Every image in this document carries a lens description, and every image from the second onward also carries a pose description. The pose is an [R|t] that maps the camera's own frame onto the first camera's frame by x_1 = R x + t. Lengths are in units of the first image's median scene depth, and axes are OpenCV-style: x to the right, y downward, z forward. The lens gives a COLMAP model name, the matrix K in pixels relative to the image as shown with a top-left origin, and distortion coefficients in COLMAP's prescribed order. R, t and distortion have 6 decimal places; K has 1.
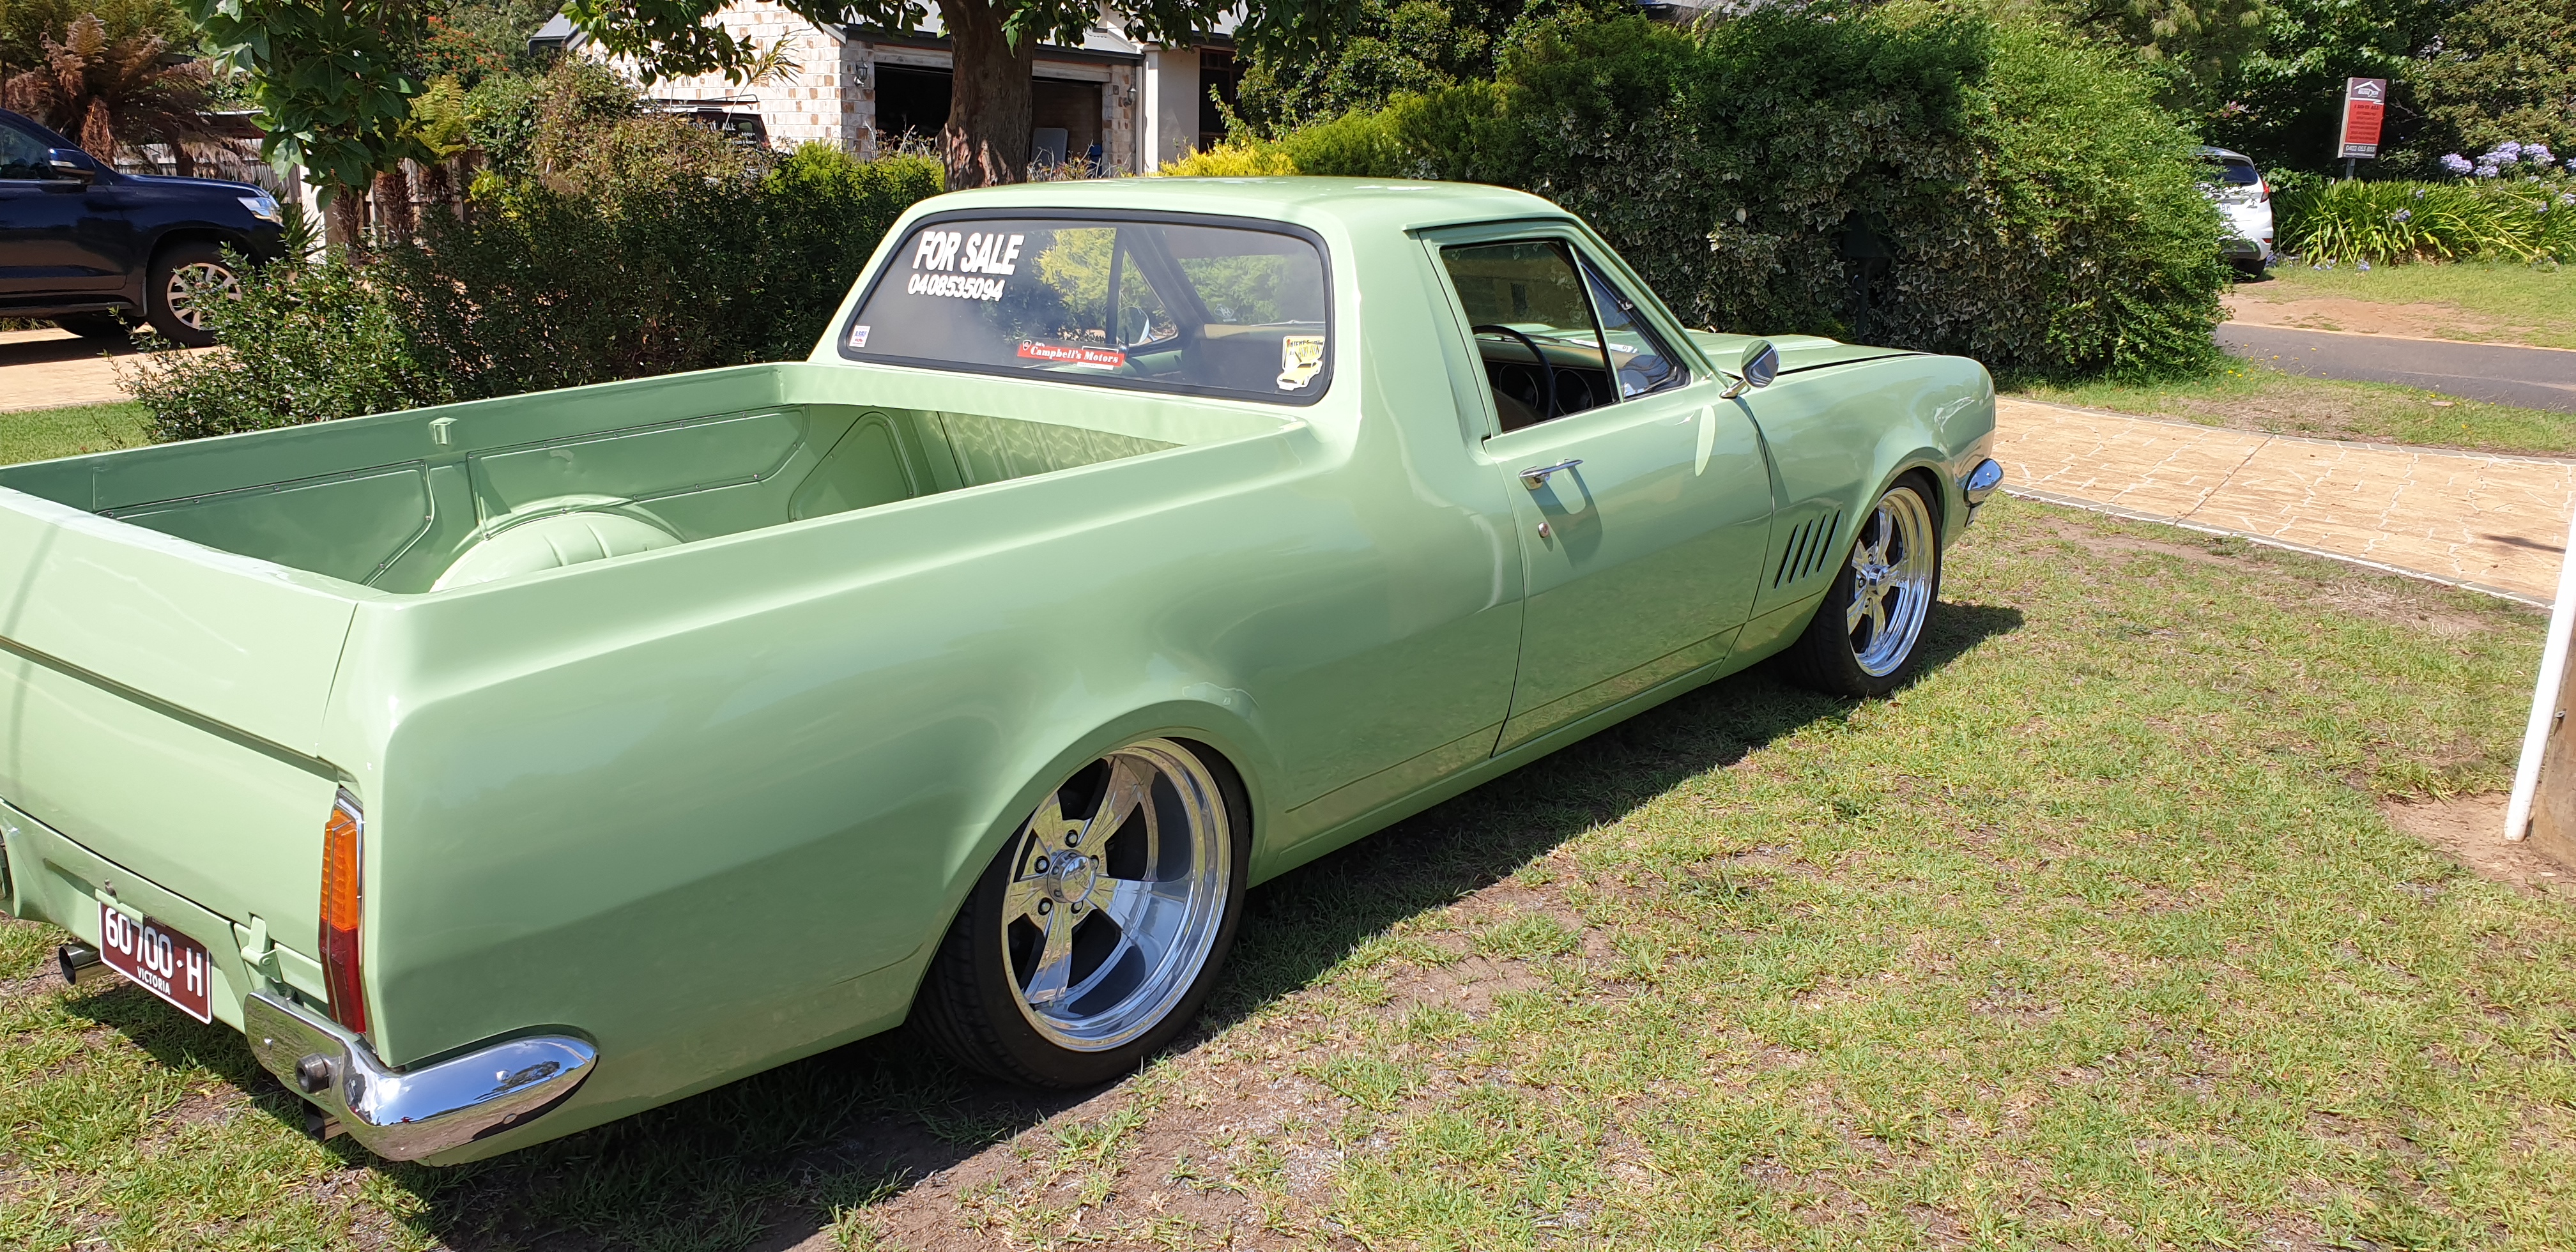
lens RADIAL K [[2002.5, 0, 1295.3], [0, 2002.5, 622.8], [0, 0, 1]] dist [0.015861, -0.002073]
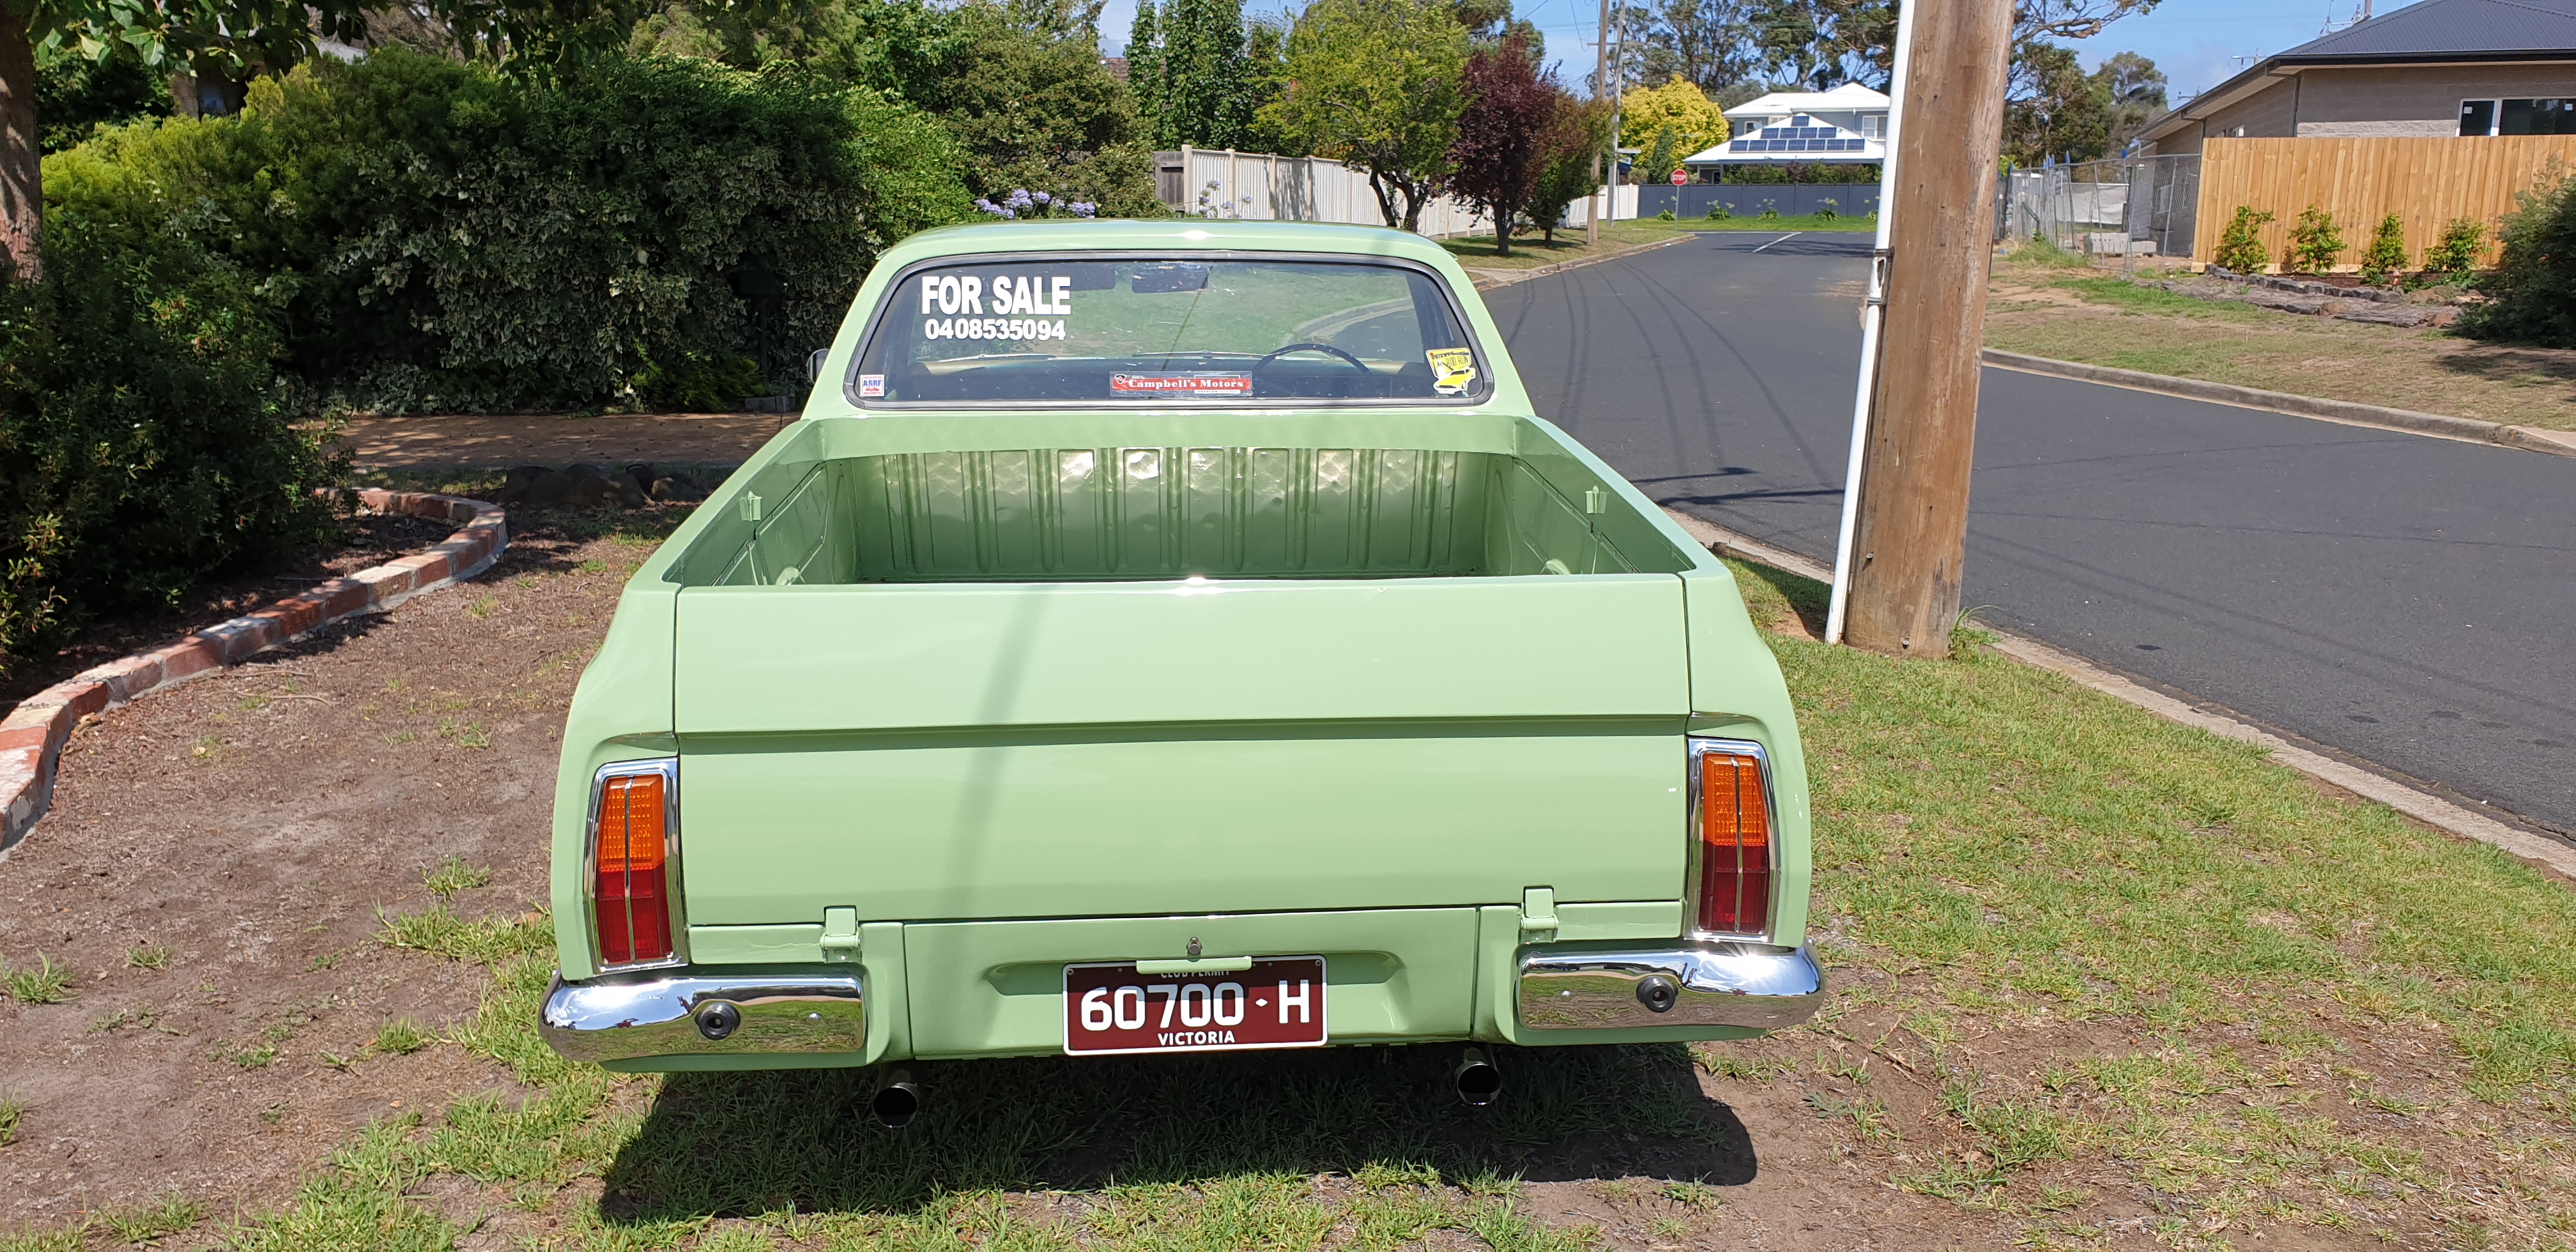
lens RADIAL K [[2002.5, 0, 1297.7], [0, 2002.5, 630.7], [0, 0, 1]] dist [0.015861, -0.002073]
pose [[0.714861, -0.145963, 0.683863, -0.765258], [0.156792, 0.986529, 0.046665, -0.037711], [-0.681462, 0.073865, 0.728116, 0.153204]]
